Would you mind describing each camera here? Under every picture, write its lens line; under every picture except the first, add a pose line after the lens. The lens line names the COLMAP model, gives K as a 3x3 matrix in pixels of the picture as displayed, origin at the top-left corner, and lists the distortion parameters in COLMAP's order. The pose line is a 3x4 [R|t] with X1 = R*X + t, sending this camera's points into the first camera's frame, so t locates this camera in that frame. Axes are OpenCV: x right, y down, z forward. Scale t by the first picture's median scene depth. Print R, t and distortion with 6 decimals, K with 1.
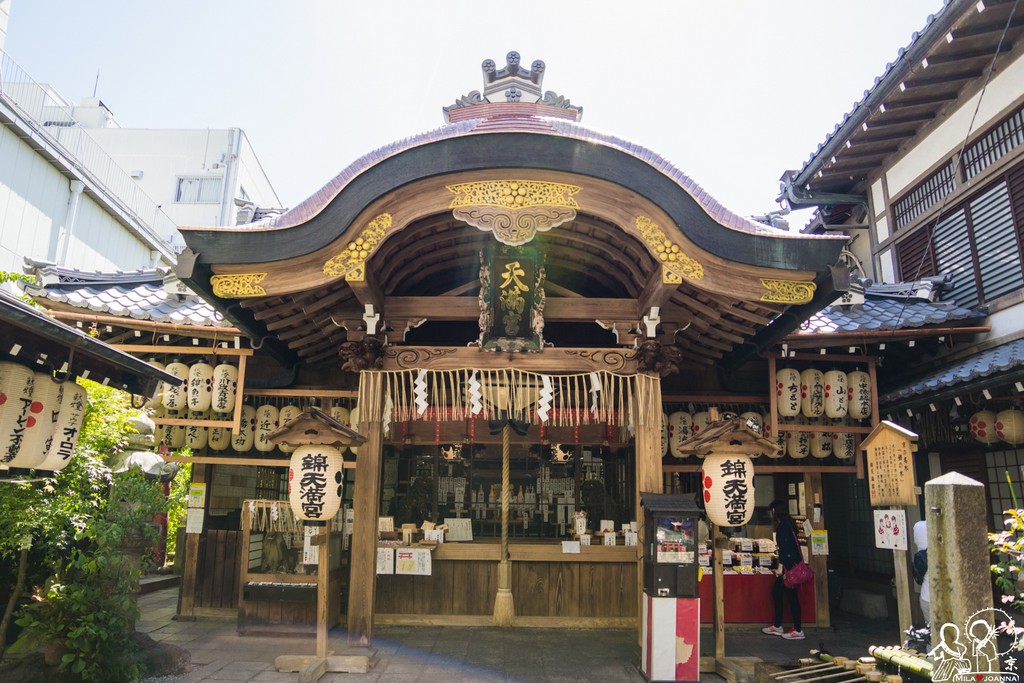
lens RADIAL K [[713.1, 0, 507.6], [0, 713.1, 341.2], [0, 0, 1]] dist [-0.155376, 0.111179]
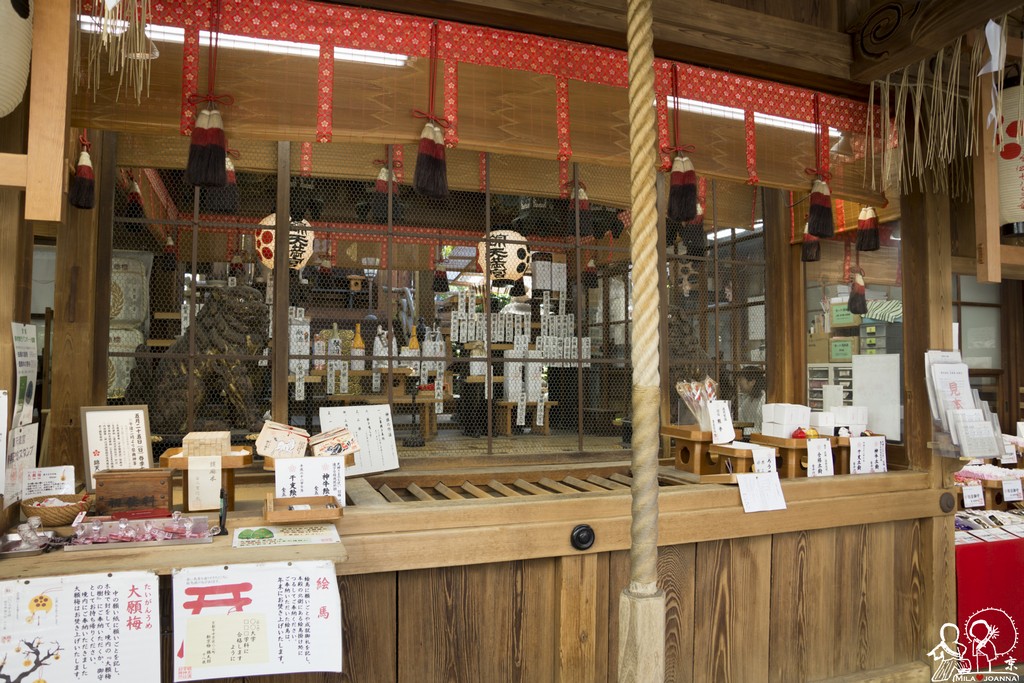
lens RADIAL K [[713.1, 0, 507.6], [0, 713.1, 341.2], [0, 0, 1]] dist [-0.155376, 0.111179]
pose [[0.943748, 0.005569, 0.330618, -0.153458], [-0.069256, 0.981011, 0.181165, 0.214087], [-0.323331, -0.193872, 0.926213, 0.922737]]
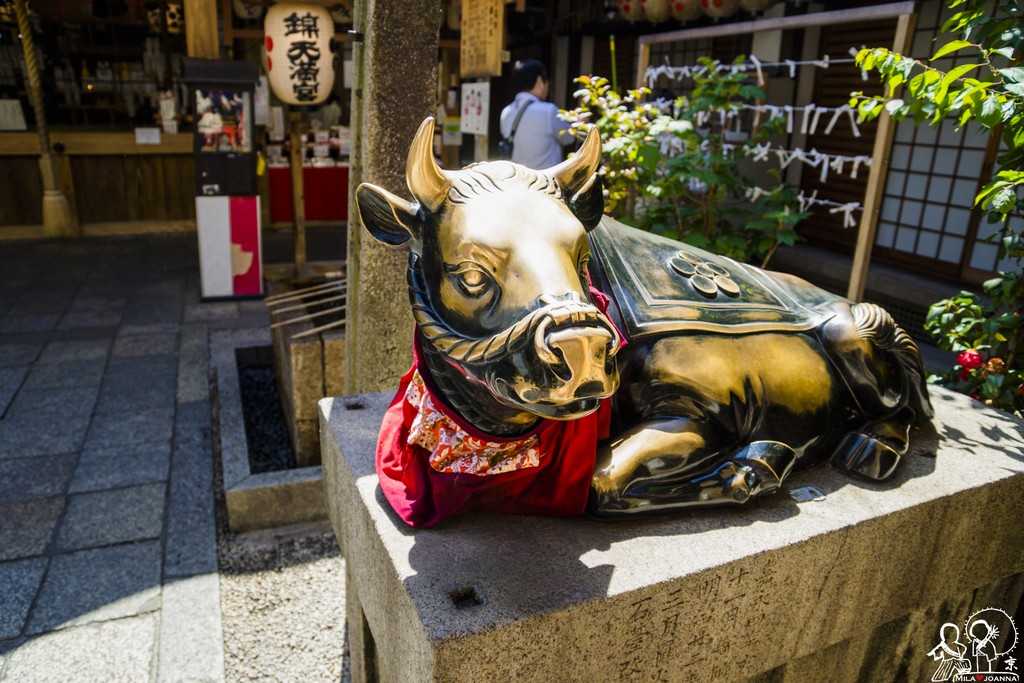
lens RADIAL K [[713.1, 0, 507.6], [0, 713.1, 341.2], [0, 0, 1]] dist [-0.155376, 0.111179]
pose [[0.924081, -0.105440, 0.367366, 0.197377], [-0.107107, 0.851236, 0.513737, 0.062588], [-0.366883, -0.514082, 0.775317, 0.166365]]
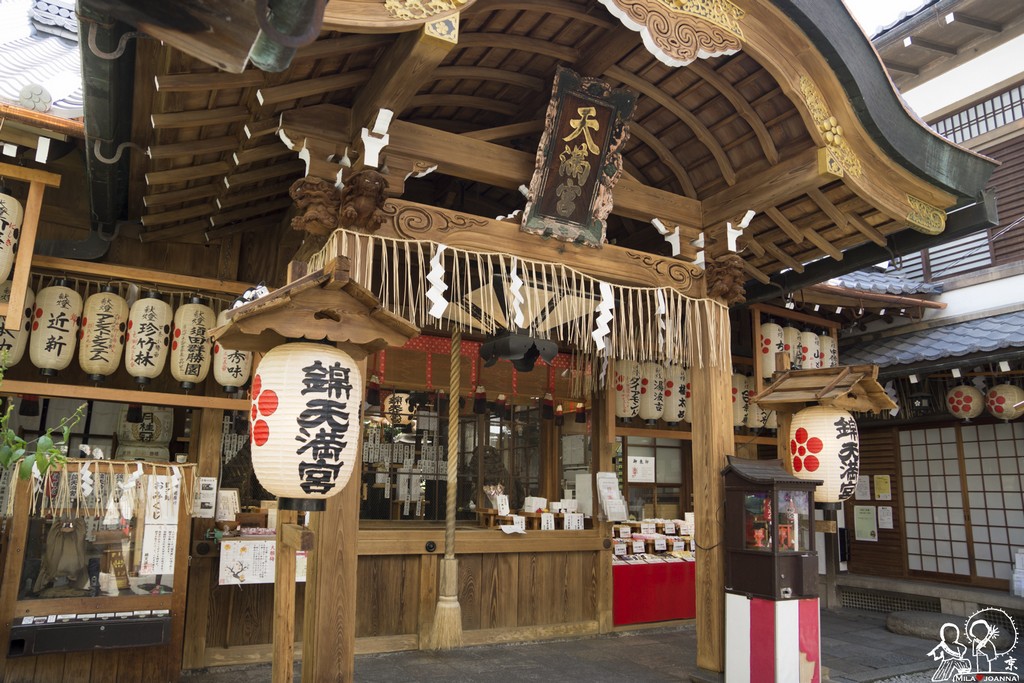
lens RADIAL K [[713.1, 0, 507.6], [0, 713.1, 341.2], [0, 0, 1]] dist [-0.155376, 0.111179]
pose [[0.880879, 0.100052, 0.462646, -0.336014], [-0.114551, 0.993412, 0.003269, 0.111949], [-0.459271, -0.055876, 0.886537, 0.439395]]
